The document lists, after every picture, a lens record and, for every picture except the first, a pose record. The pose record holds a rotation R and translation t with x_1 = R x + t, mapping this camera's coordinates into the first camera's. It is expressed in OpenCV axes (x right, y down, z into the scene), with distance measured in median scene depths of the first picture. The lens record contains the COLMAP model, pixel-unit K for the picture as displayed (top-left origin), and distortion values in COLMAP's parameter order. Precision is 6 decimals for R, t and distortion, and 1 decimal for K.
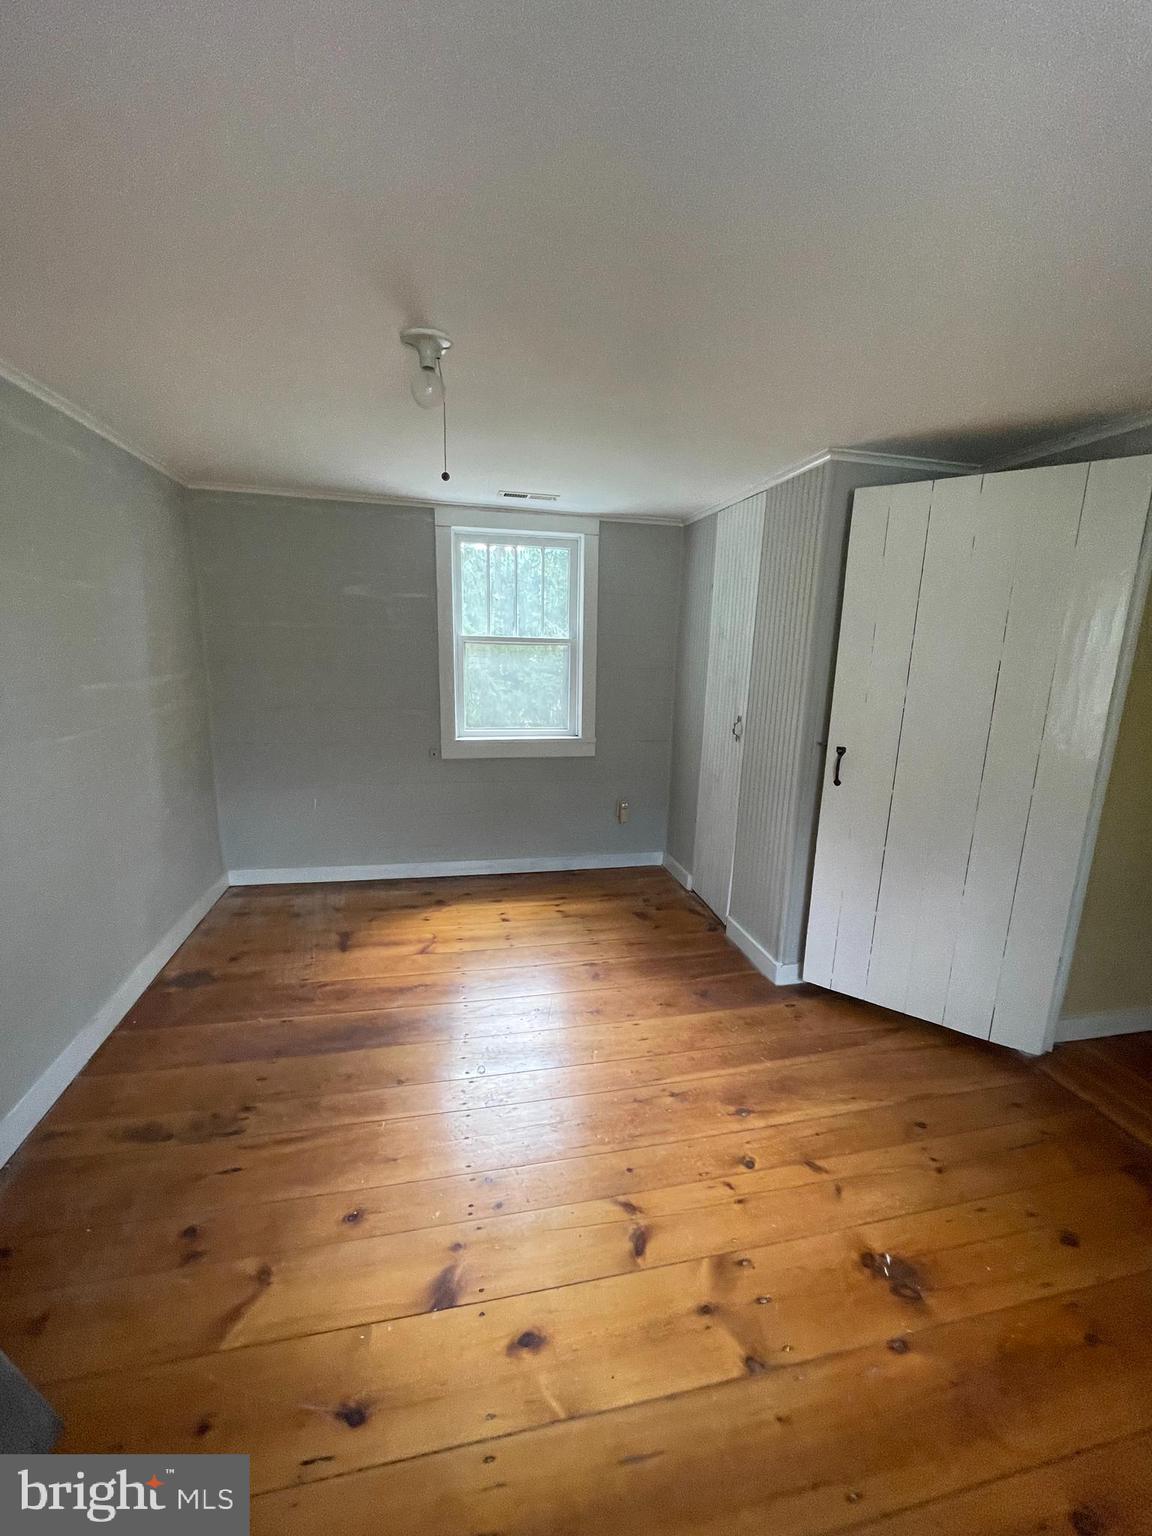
lens RADIAL K [[622.7, 0, 575.6], [0, 622.7, 762.7], [0, 0, 1]] dist [0.000412, -0.000585]
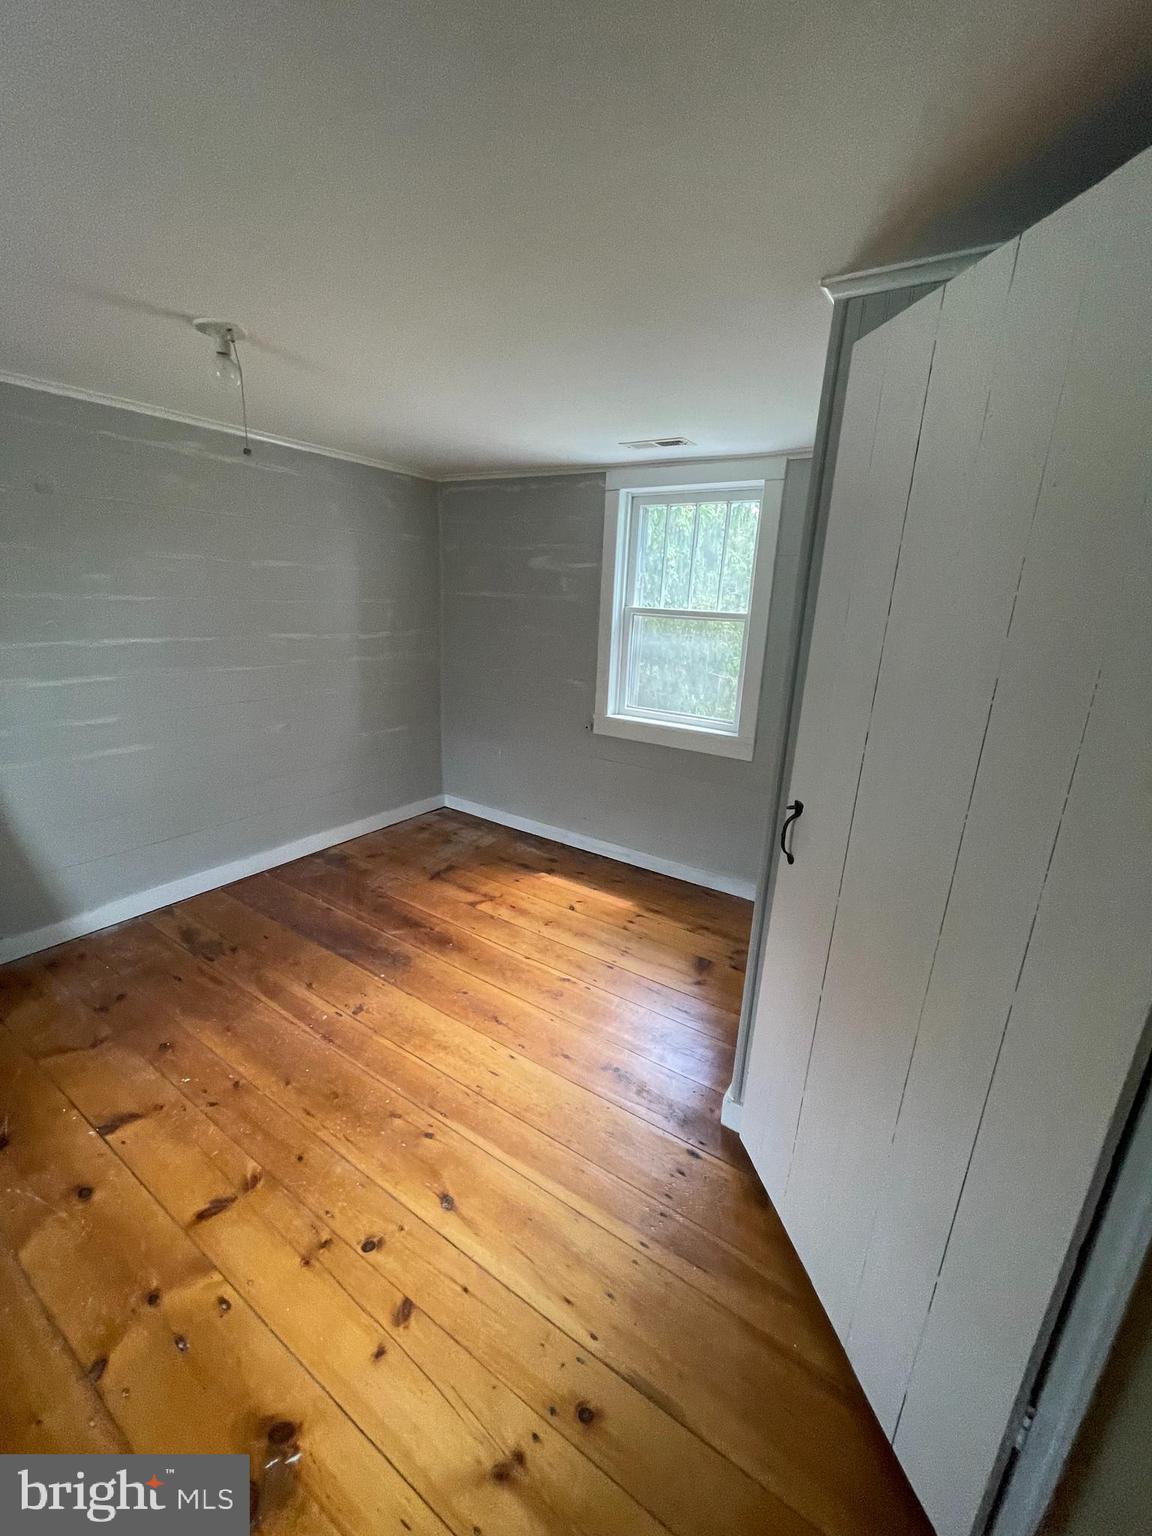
lens RADIAL K [[622.7, 0, 581.7], [0, 622.7, 764.1], [0, 0, 1]] dist [0.000412, -0.000585]
pose [[0.696610, 0.192588, -0.691118, 0.504346], [-0.164927, 0.980486, 0.106987, -0.066515], [0.698236, 0.039456, 0.714780, 0.313962]]
